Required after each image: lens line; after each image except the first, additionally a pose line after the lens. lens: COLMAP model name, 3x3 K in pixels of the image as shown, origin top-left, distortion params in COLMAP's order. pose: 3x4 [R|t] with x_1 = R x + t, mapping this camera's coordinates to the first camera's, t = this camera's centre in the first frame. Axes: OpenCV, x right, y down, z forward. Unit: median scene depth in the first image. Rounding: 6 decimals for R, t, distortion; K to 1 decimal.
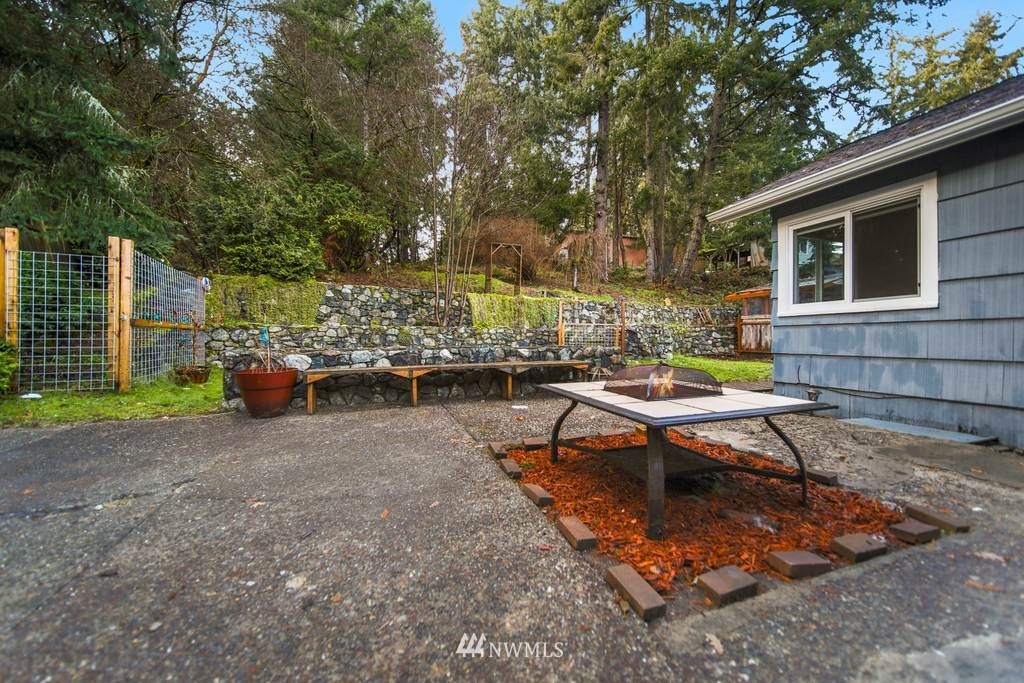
lens RADIAL K [[374.8, 0, 511.9], [0, 374.8, 339.4], [0, 0, 1]] dist [0.001597, -0.000815]
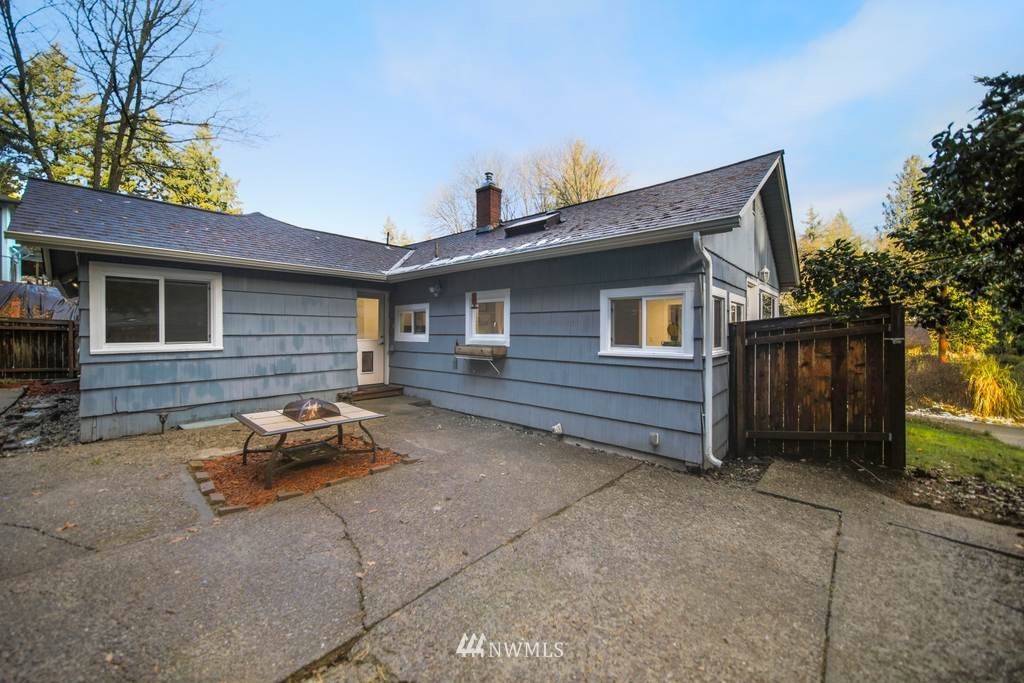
lens RADIAL K [[374.8, 0, 511.2], [0, 374.8, 333.6], [0, 0, 1]] dist [0.001597, -0.000815]
pose [[-0.467766, -0.000715, 0.883852, -0.334984], [0.004275, 0.999986, 0.003071, -0.051584], [-0.883842, 0.005215, -0.467757, 0.198161]]
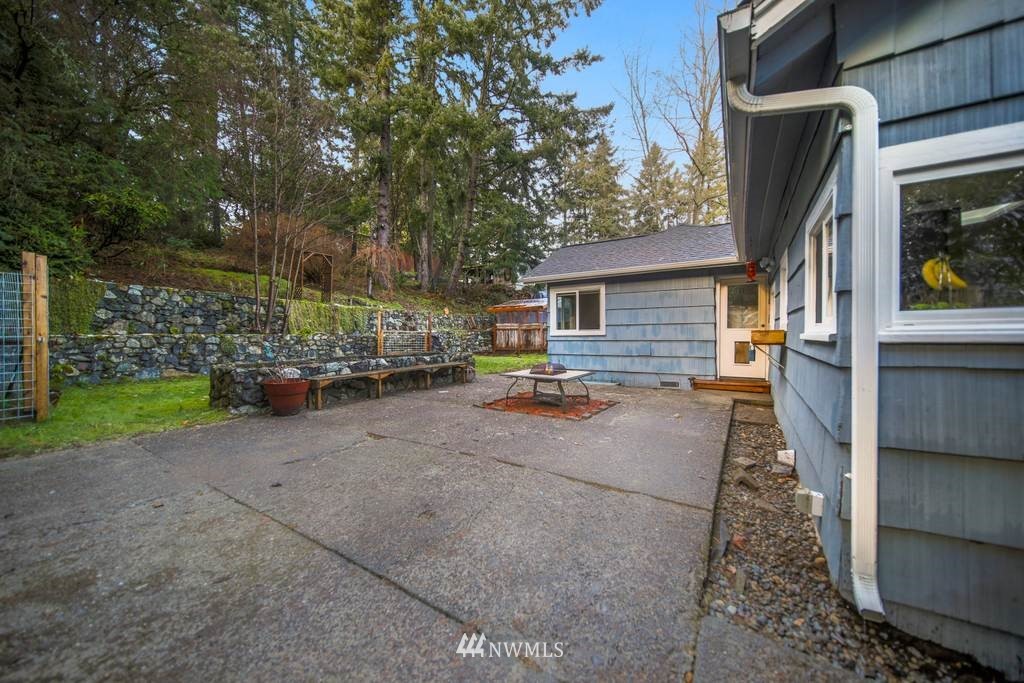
lens RADIAL K [[374.8, 0, 514.1], [0, 374.8, 338.2], [0, 0, 1]] dist [0.001597, -0.000815]
pose [[0.787773, -0.008128, 0.615911, -0.297526], [0.005964, 0.999967, 0.005569, -0.026219], [-0.615936, -0.000714, 0.787796, -0.202349]]
